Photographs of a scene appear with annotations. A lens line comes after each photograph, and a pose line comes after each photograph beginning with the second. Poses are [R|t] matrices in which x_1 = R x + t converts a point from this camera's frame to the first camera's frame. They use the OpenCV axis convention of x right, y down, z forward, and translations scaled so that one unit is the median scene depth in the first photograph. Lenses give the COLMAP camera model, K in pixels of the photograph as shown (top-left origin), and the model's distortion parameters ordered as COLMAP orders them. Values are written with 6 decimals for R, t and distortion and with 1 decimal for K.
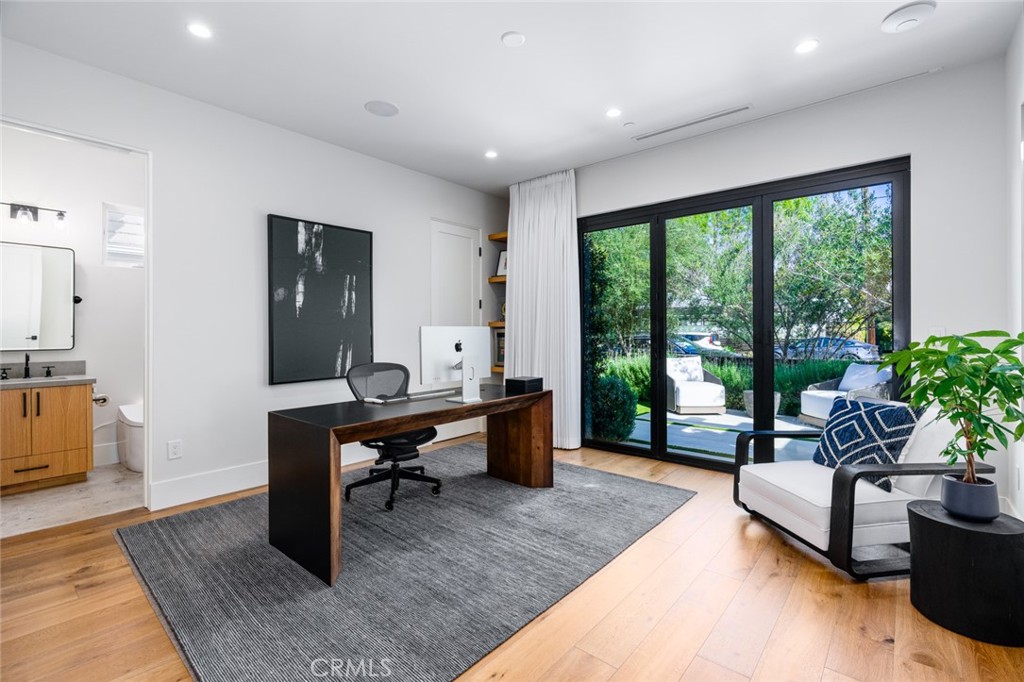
lens RADIAL K [[471.4, 0, 509.2], [0, 471.4, 332.5], [0, 0, 1]] dist [-0.010802, 0.002730]
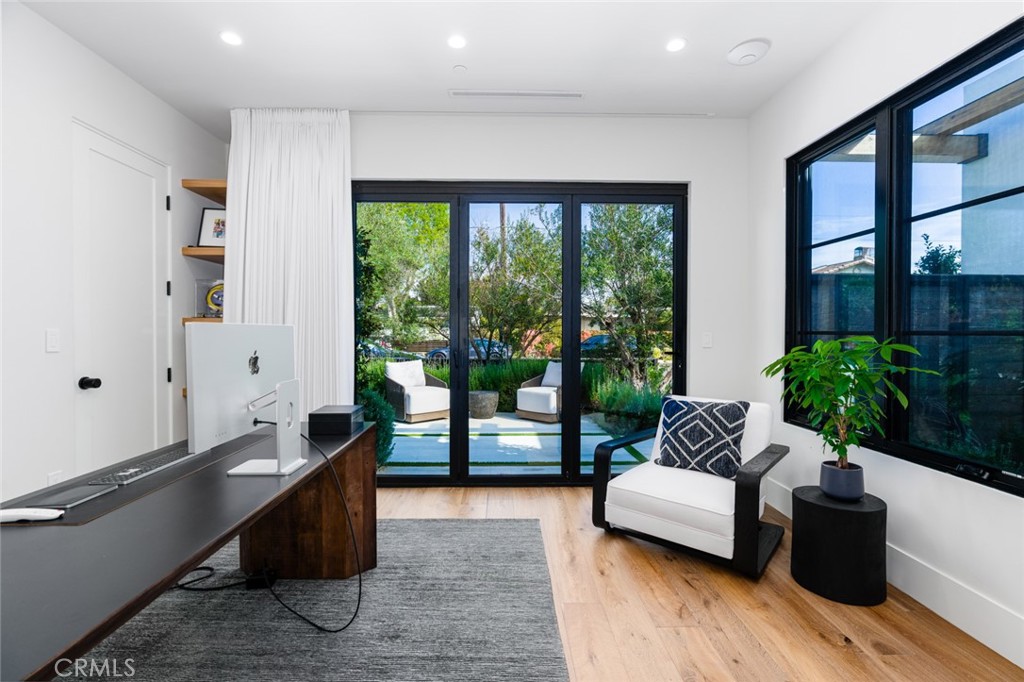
lens RADIAL K [[471.4, 0, 537.2], [0, 471.4, 339.7], [0, 0, 1]] dist [-0.010802, 0.002730]
pose [[0.739825, -0.003978, 0.672788, -0.193326], [-0.003366, 0.999948, 0.009614, -0.001626], [-0.672791, -0.009378, 0.739773, 0.369023]]
